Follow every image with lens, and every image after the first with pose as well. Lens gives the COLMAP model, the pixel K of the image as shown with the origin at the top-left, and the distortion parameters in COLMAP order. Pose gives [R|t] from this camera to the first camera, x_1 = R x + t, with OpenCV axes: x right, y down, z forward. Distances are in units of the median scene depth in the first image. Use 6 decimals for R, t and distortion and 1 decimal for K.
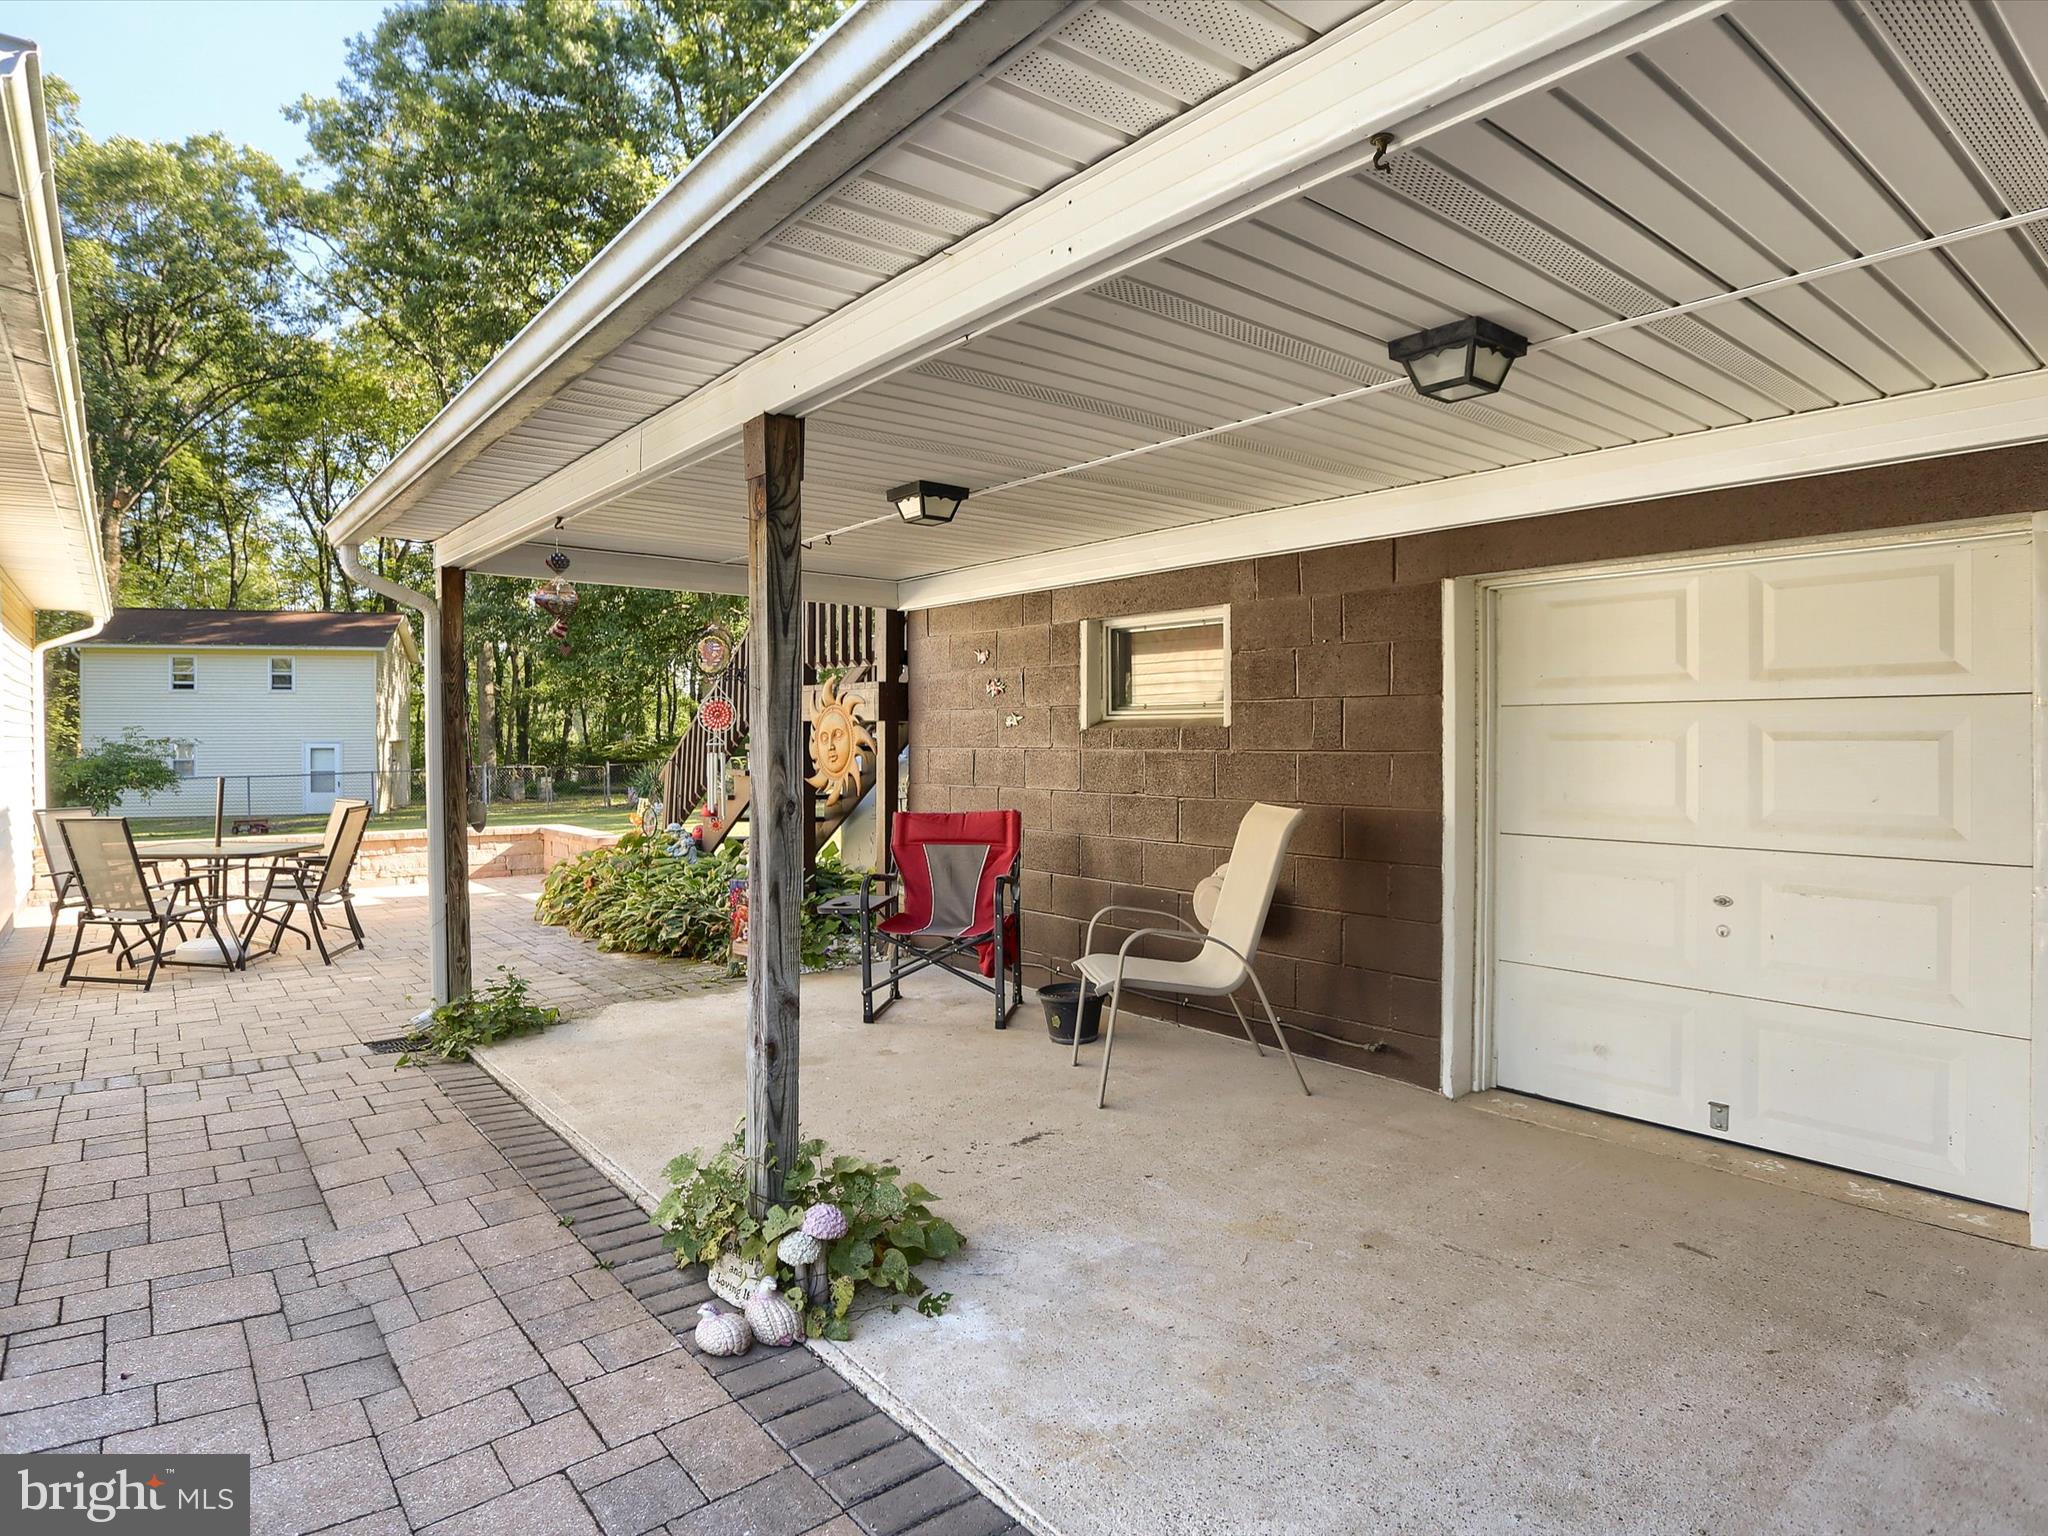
lens RADIAL K [[1134.4, 0, 1024.0], [0, 1134.4, 768.0], [0, 0, 1]] dist [-0.070086, 0.028996]
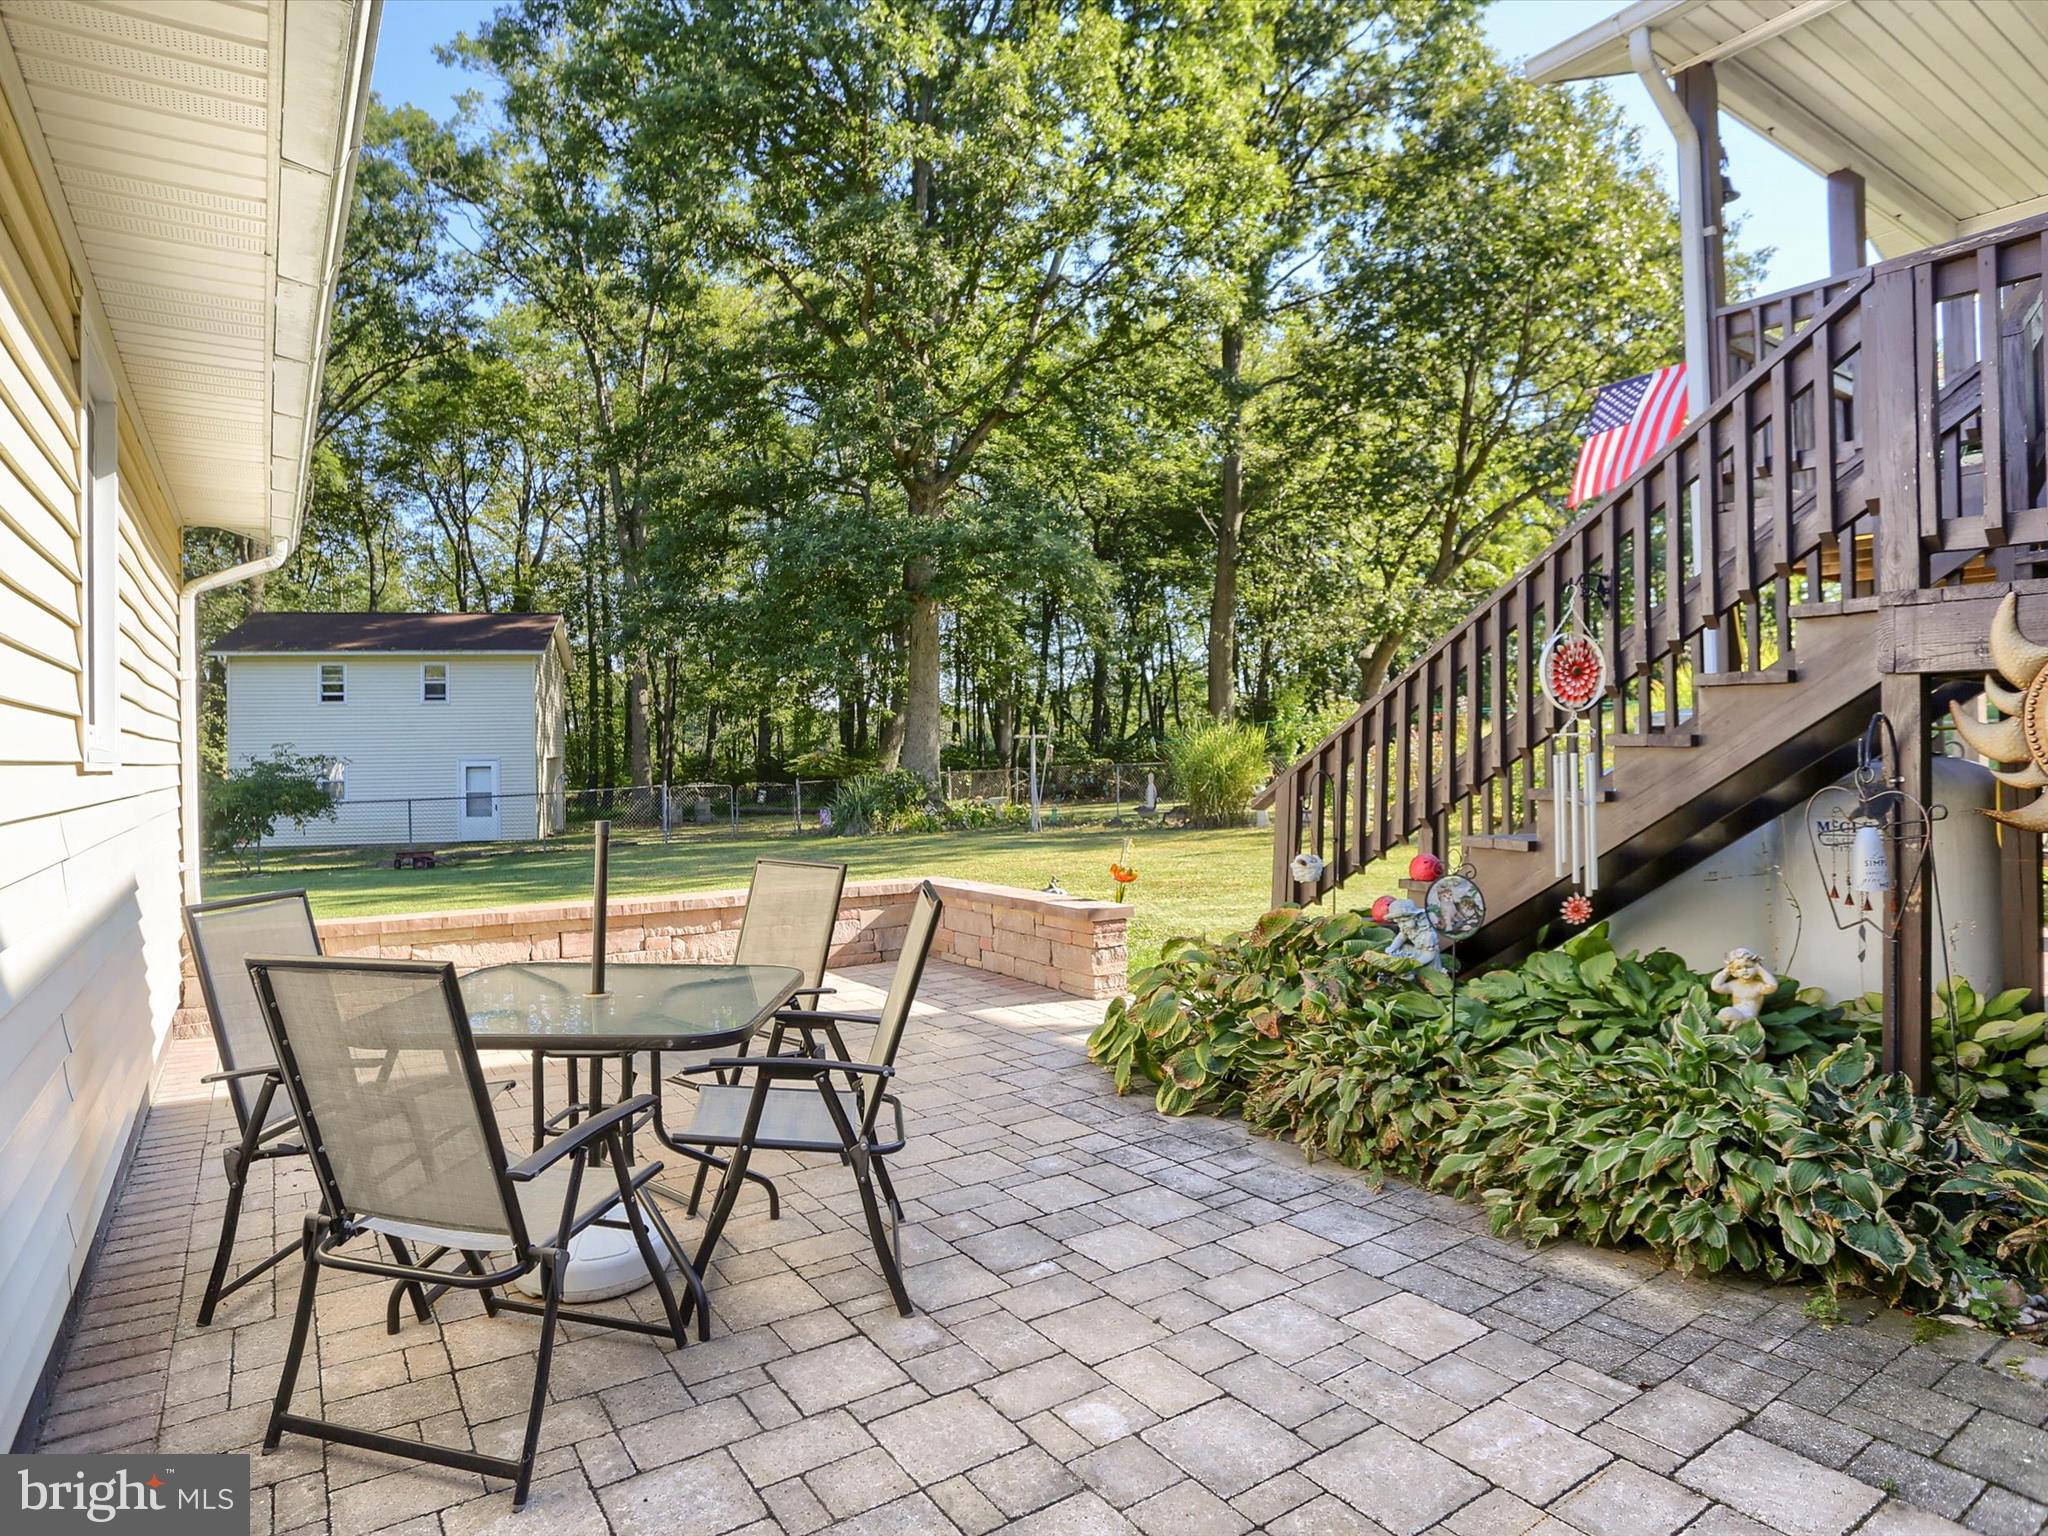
lens RADIAL K [[1189.9, 0, 1017.5], [0, 1189.9, 778.2], [0, 0, 1]] dist [-0.095994, 0.047324]
pose [[0.994462, -0.007813, -0.104809, -0.441597], [0.007359, 0.999962, -0.004719, -0.003945], [0.104842, 0.003922, 0.994481, 0.485842]]
